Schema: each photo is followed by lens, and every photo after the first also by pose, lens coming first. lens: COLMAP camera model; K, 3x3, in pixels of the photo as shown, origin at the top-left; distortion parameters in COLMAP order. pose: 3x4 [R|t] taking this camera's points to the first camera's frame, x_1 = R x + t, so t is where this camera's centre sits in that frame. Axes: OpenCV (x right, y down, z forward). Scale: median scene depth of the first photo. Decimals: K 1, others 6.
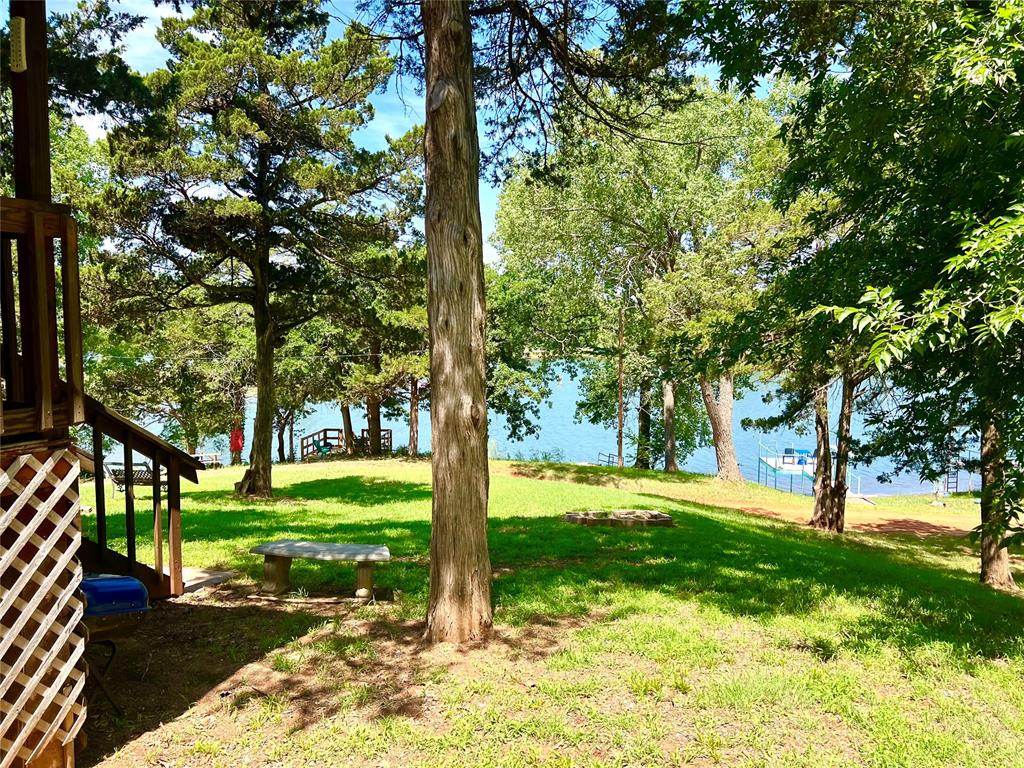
lens RADIAL K [[757.0, 0, 511.1], [0, 757.0, 378.5], [0, 0, 1]] dist [0.077688, -0.083644]
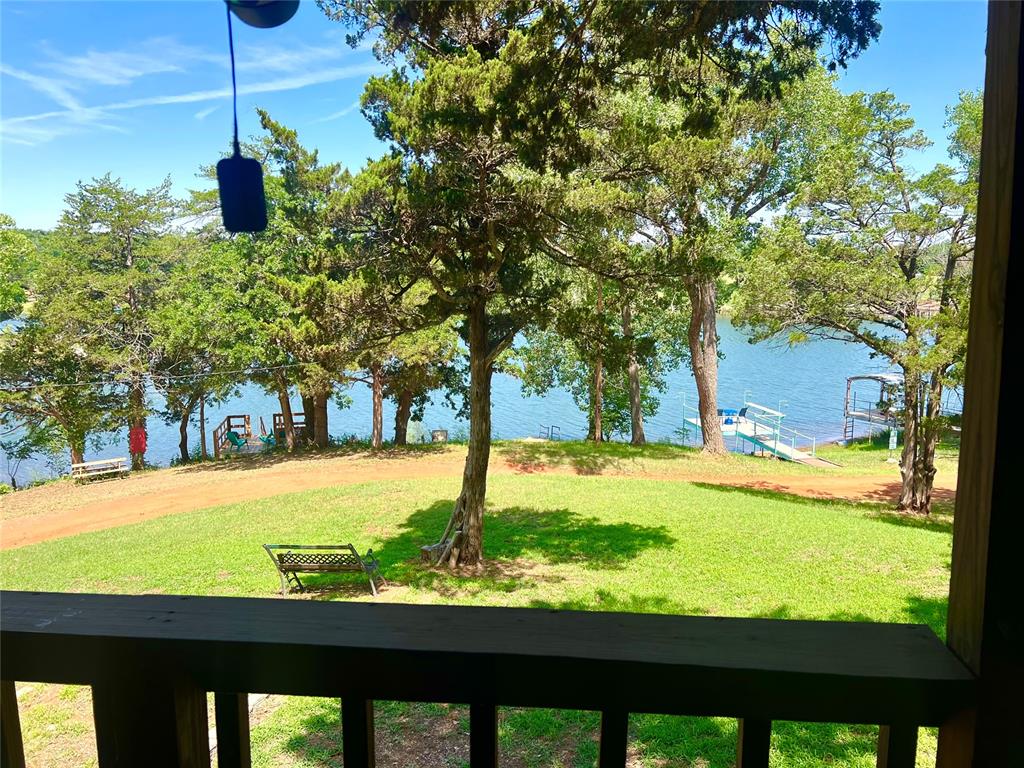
lens RADIAL K [[757.0, 0, 511.1], [0, 757.0, 378.5], [0, 0, 1]] dist [0.077688, -0.083644]
pose [[0.966278, -0.044979, 0.253542, -0.173225], [0.028367, 0.997227, 0.068802, -0.029956], [-0.255933, -0.059290, 0.964875, 0.101268]]
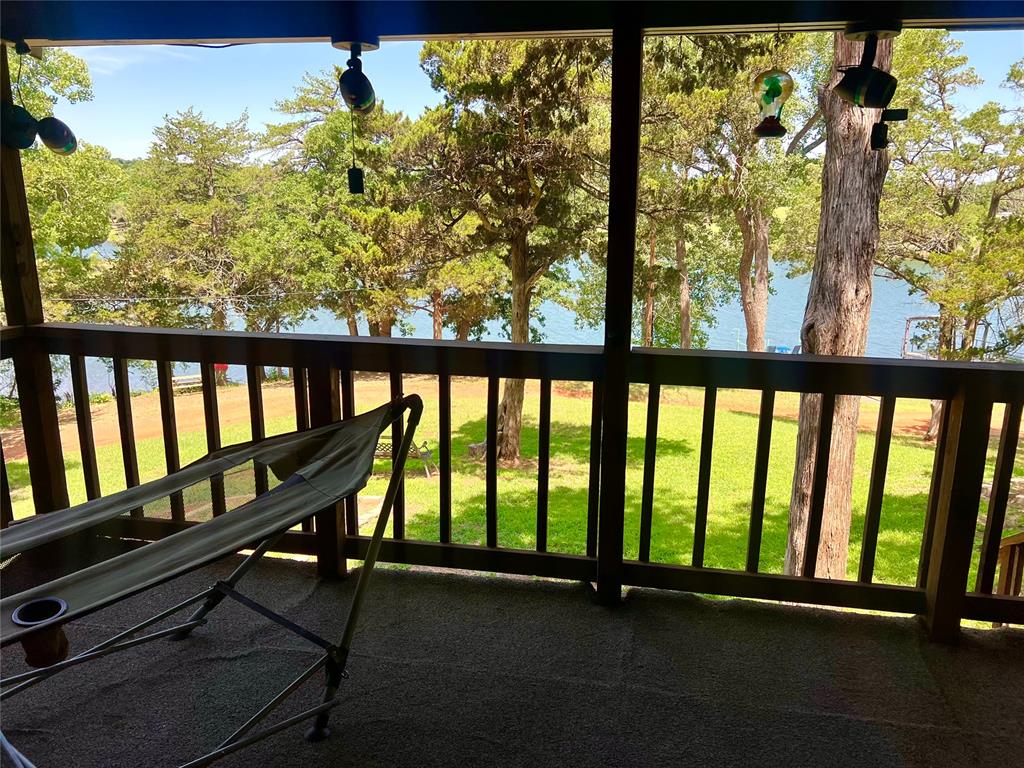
lens RADIAL K [[758.0, 0, 512.0], [0, 758.0, 384.0], [0, 0, 1]] dist [0.079194, -0.095196]
pose [[0.984368, -0.038041, 0.171965, -0.173750], [0.010687, 0.987497, 0.157275, -0.026792], [-0.175798, -0.152979, 0.972467, 0.055845]]
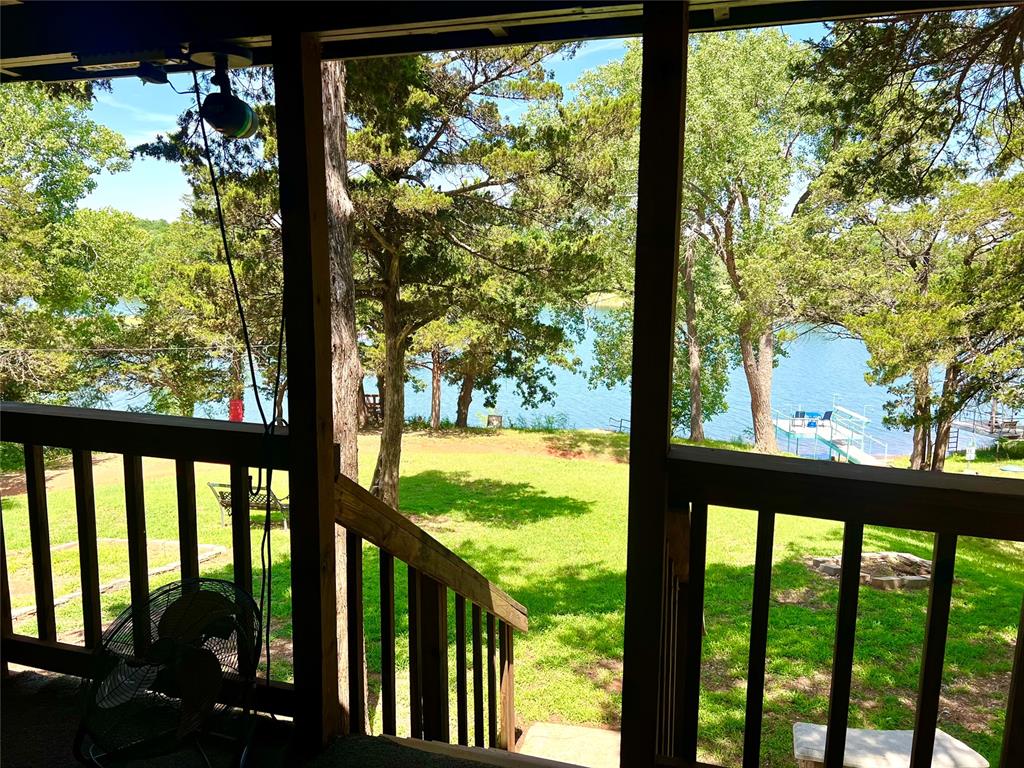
lens RADIAL K [[757.0, 0, 511.1], [0, 757.0, 378.5], [0, 0, 1]] dist [0.077688, -0.083644]
pose [[0.997513, -0.006061, 0.070224, -0.086770], [0.001018, 0.997431, 0.071623, -0.024575], [-0.070478, -0.071373, 0.994957, 0.045215]]
